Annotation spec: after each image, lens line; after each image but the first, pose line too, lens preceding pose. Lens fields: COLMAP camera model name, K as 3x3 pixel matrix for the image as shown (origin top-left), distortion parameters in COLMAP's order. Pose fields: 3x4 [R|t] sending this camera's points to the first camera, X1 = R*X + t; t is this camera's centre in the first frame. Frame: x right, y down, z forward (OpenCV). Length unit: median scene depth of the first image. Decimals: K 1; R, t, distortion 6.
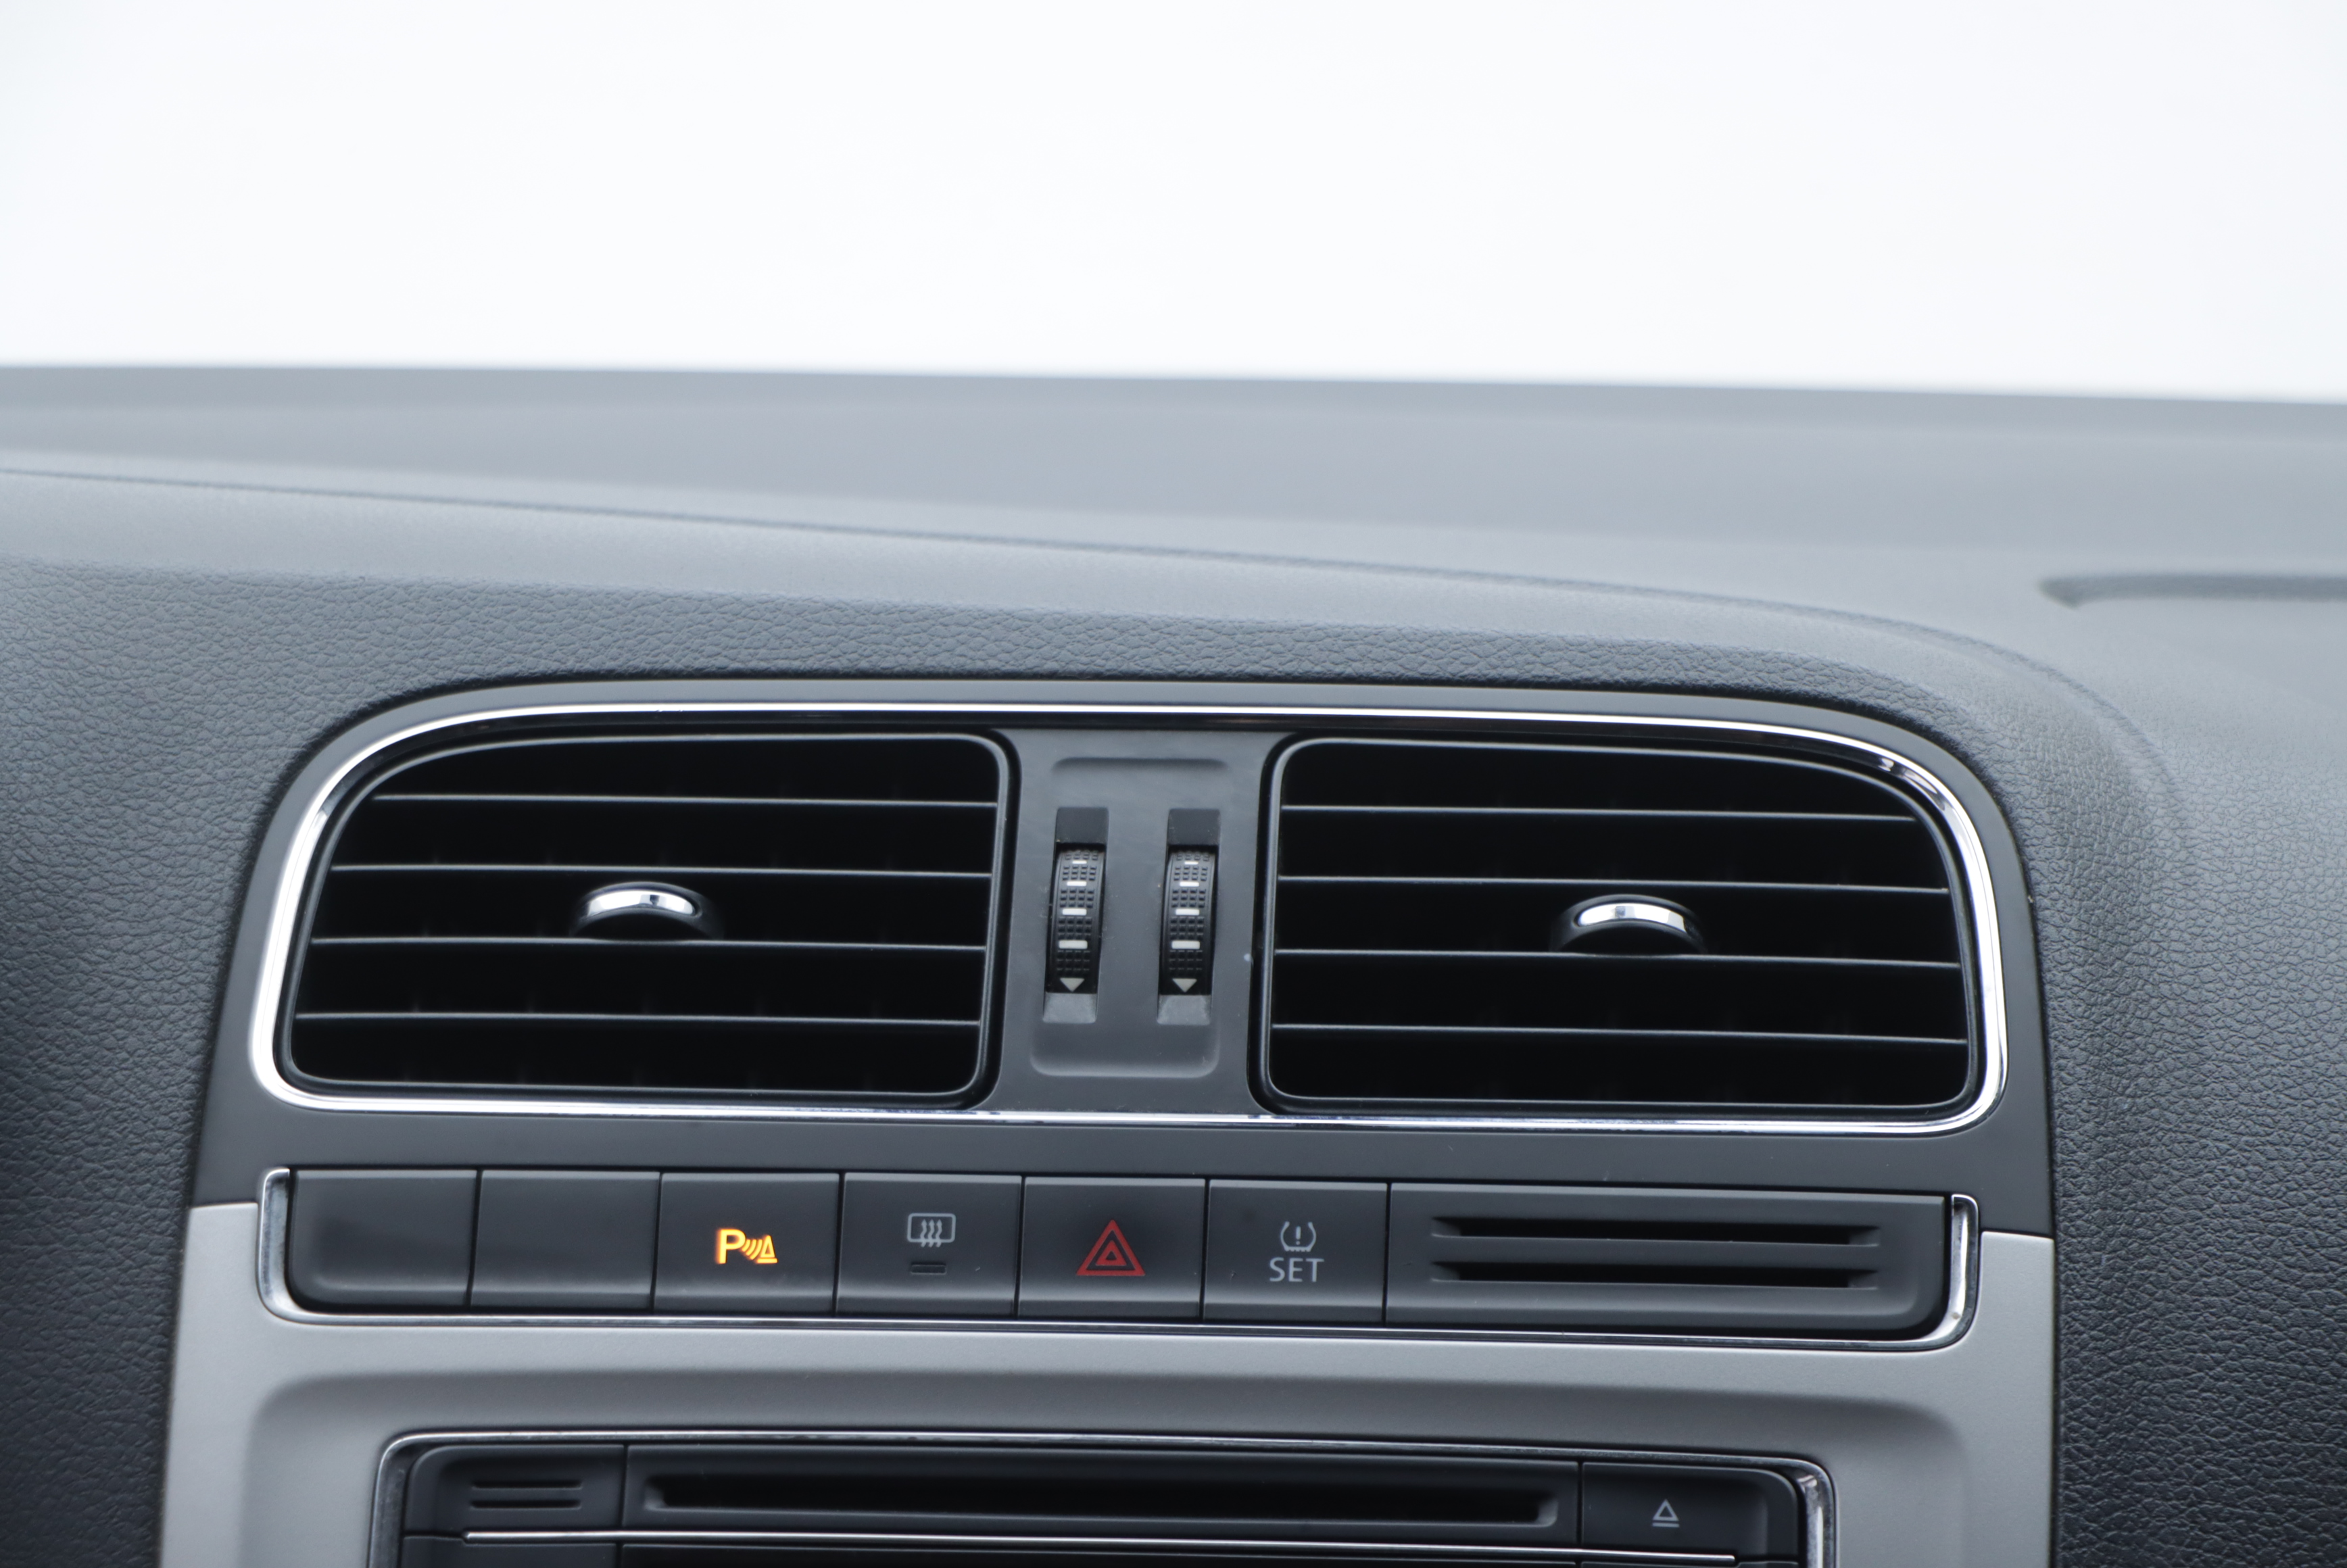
lens RADIAL K [[7631.1, 0, 1173.5], [0, 7631.1, 784.0], [0, 0, 1]] dist [0.374186, 1.644662]
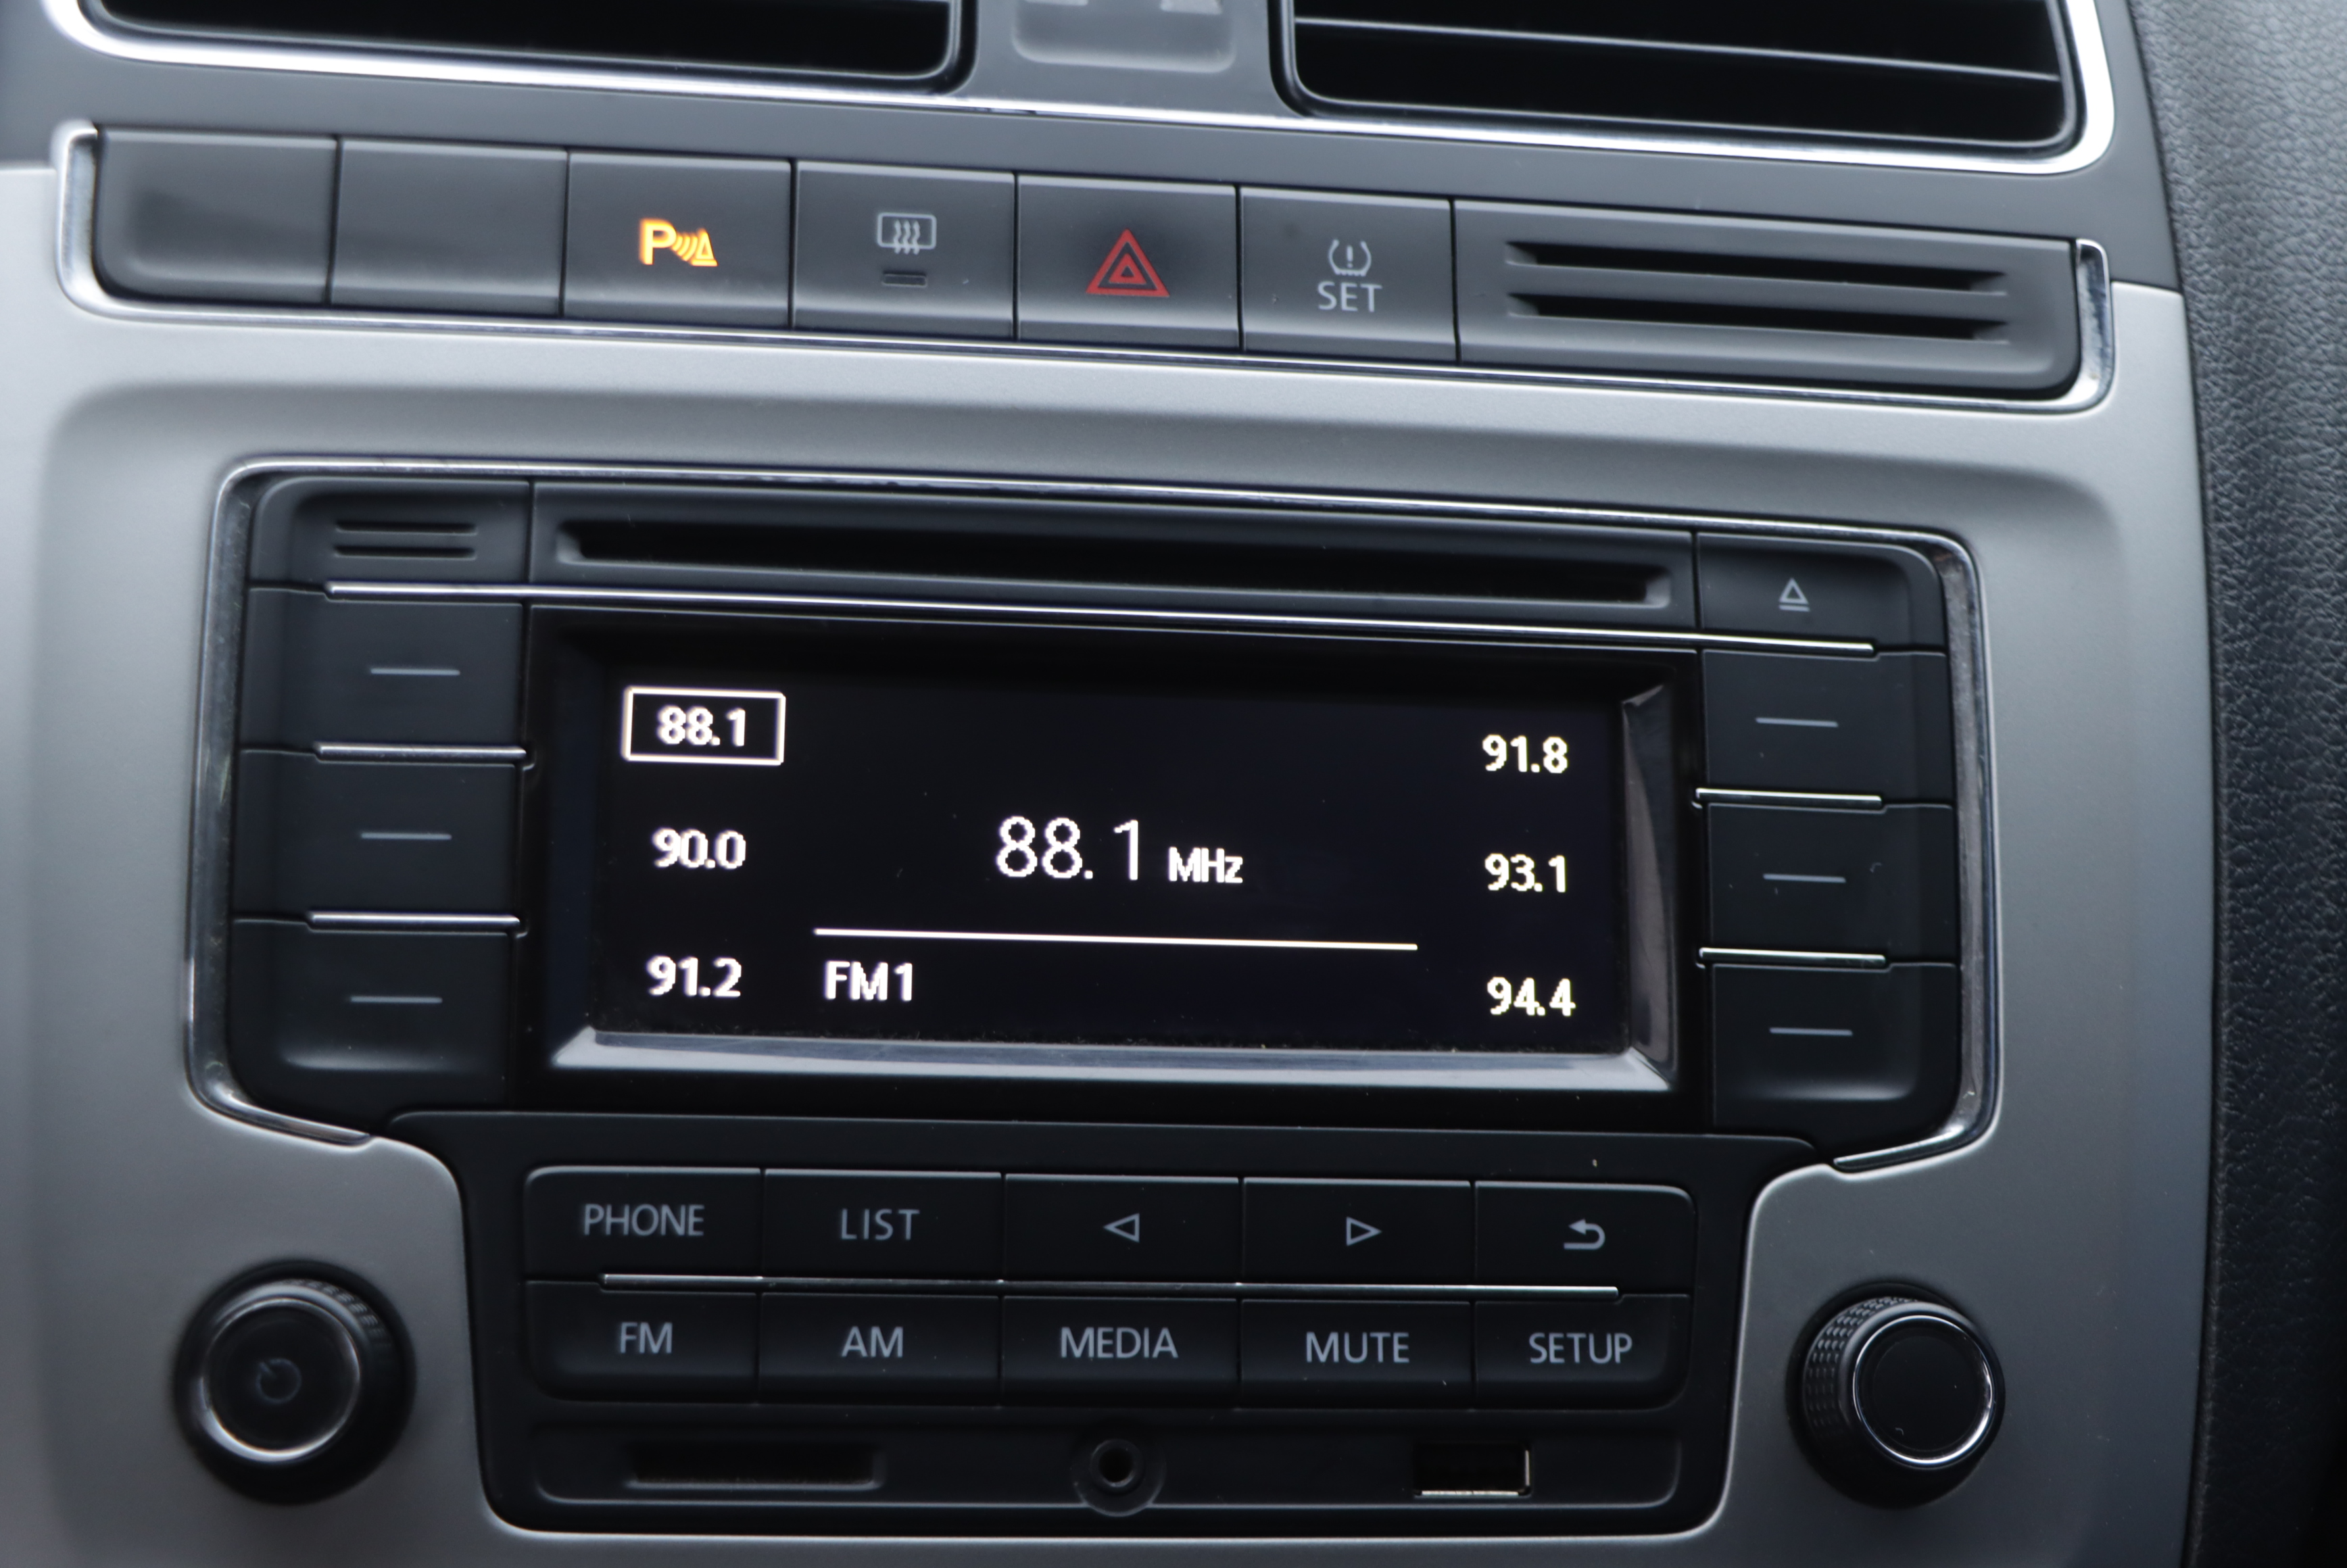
lens RADIAL K [[2965.3, 0, 1173.5], [0, 2965.3, 784.0], [0, 0, 1]] dist [-0.070842, 0.124315]
pose [[0.978361, 0.007571, 0.206768, -0.069123], [-0.041760, 0.985991, 0.161489, 0.064477], [-0.202648, -0.166629, 0.964971, 0.680587]]
